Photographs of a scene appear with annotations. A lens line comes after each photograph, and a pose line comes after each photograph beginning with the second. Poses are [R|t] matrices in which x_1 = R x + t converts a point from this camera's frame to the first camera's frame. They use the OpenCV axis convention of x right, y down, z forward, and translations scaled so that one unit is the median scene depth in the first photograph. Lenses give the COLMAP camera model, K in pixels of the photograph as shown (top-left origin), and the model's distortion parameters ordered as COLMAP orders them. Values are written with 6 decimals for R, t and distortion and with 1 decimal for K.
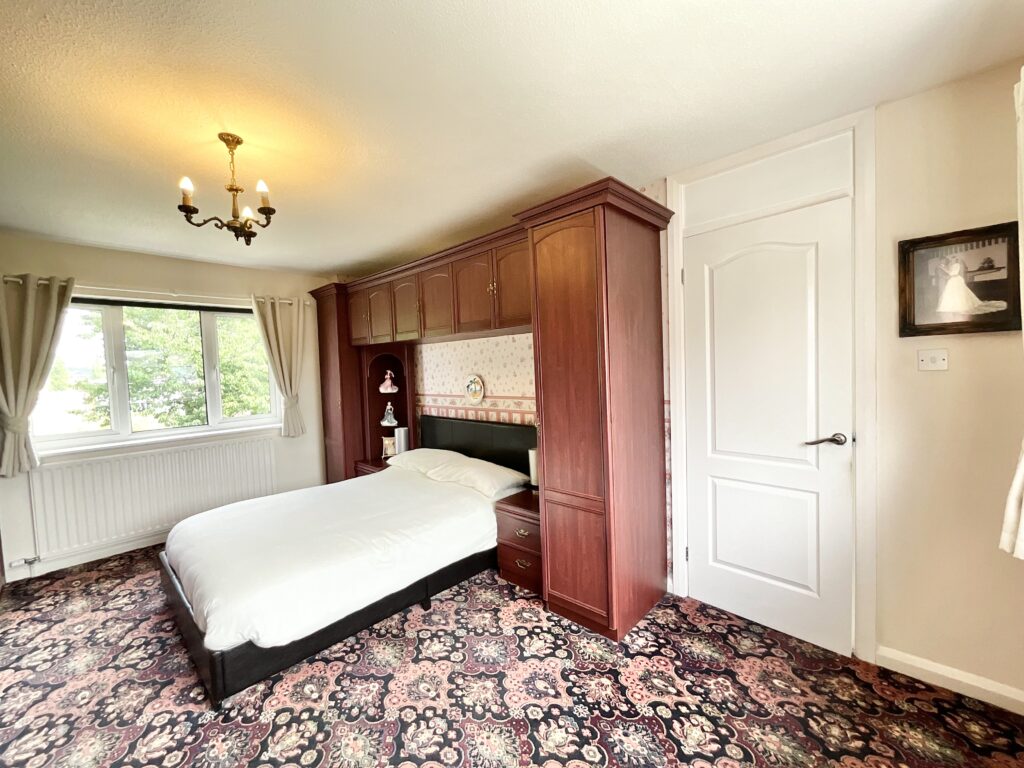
lens RADIAL K [[414.2, 0, 513.1], [0, 414.2, 383.6], [0, 0, 1]] dist [-0.000326, -0.000342]
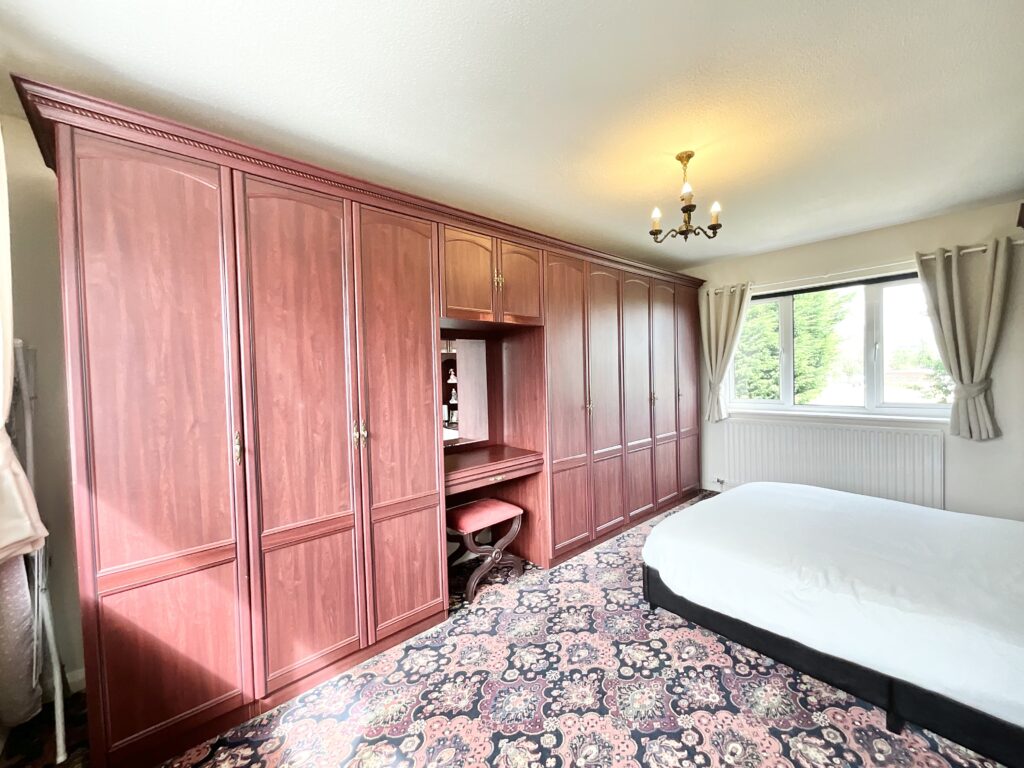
lens RADIAL K [[414.2, 0, 514.2], [0, 414.2, 384.0], [0, 0, 1]] dist [-0.000326, -0.000342]
pose [[-0.101899, 0.072308, -0.992163, 0.601298], [-0.001204, 0.997345, 0.072809, -0.040824], [0.994794, 0.008613, -0.101541, 0.661473]]
